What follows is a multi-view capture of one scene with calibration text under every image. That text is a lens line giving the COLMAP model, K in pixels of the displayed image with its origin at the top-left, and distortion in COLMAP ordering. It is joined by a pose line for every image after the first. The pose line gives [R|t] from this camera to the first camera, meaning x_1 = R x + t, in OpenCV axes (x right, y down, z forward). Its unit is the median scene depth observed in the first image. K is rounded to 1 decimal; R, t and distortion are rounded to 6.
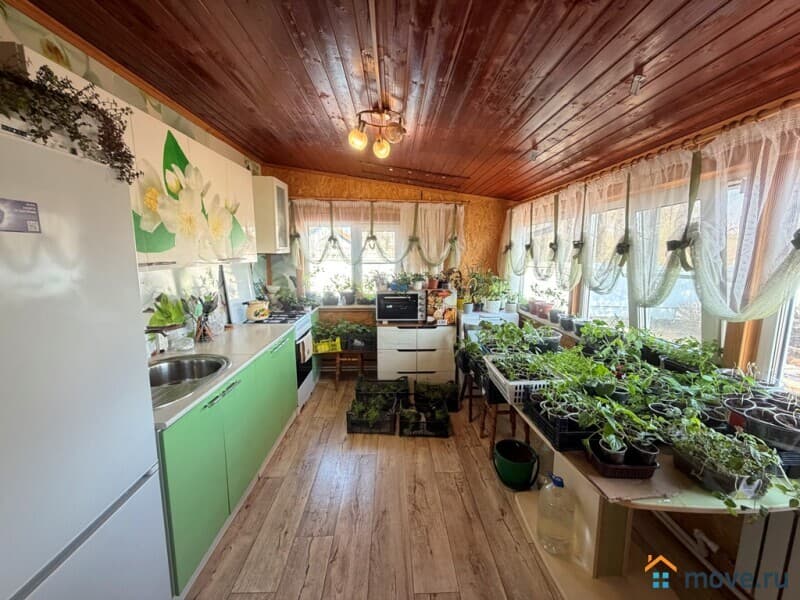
lens RADIAL K [[319.1, 0, 398.3], [0, 319.1, 300.4], [0, 0, 1]] dist [0.000426, -0.000137]
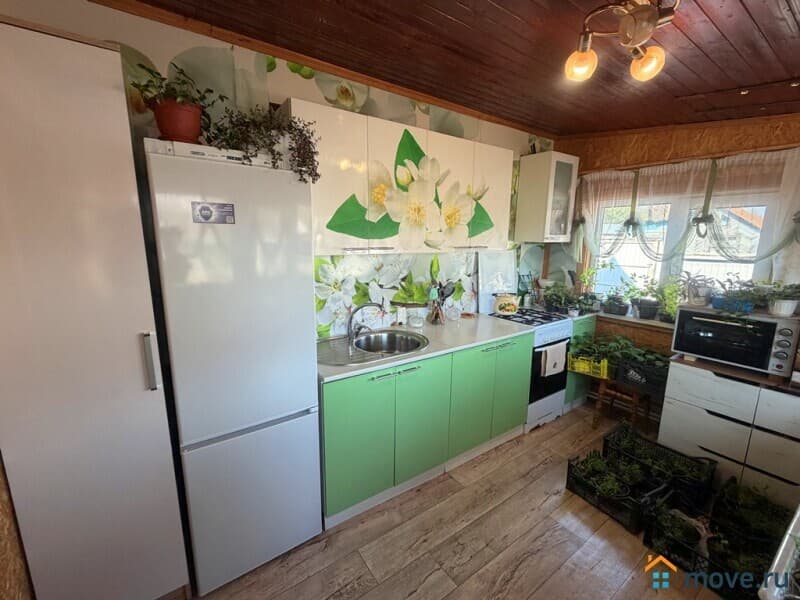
lens RADIAL K [[334.6, 0, 400.6], [0, 334.6, 300.5], [0, 0, 1]] dist [-0.000700, -0.000050]
pose [[0.553562, 0.153421, -0.818554, 0.178880], [-0.134435, 0.986456, 0.093976, -0.028694], [0.821886, 0.058021, 0.566690, 0.202972]]
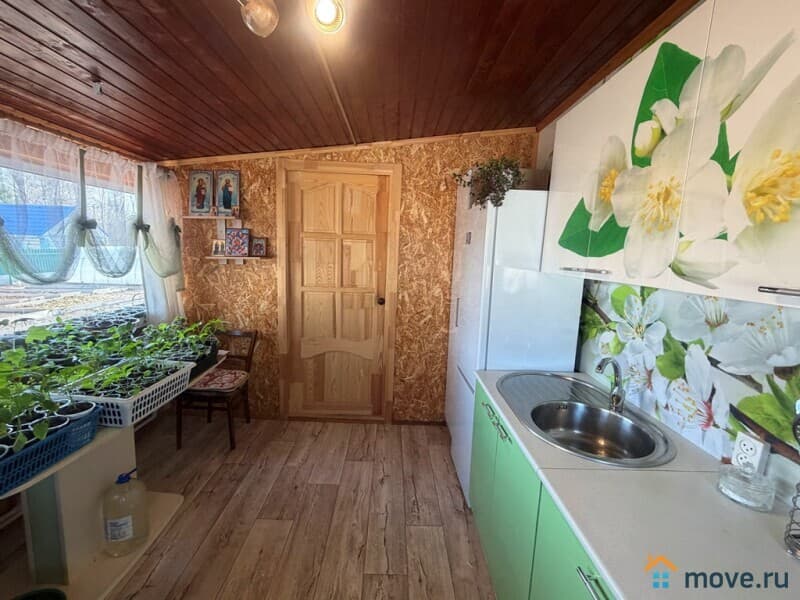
lens RADIAL K [[334.6, 0, 400.6], [0, 334.6, 300.5], [0, 0, 1]] dist [-0.000700, -0.000050]
pose [[-0.999046, -0.042361, -0.010577, -0.151860], [-0.043596, 0.954553, 0.294835, -0.142500], [-0.002393, 0.295015, -0.955490, 0.960176]]
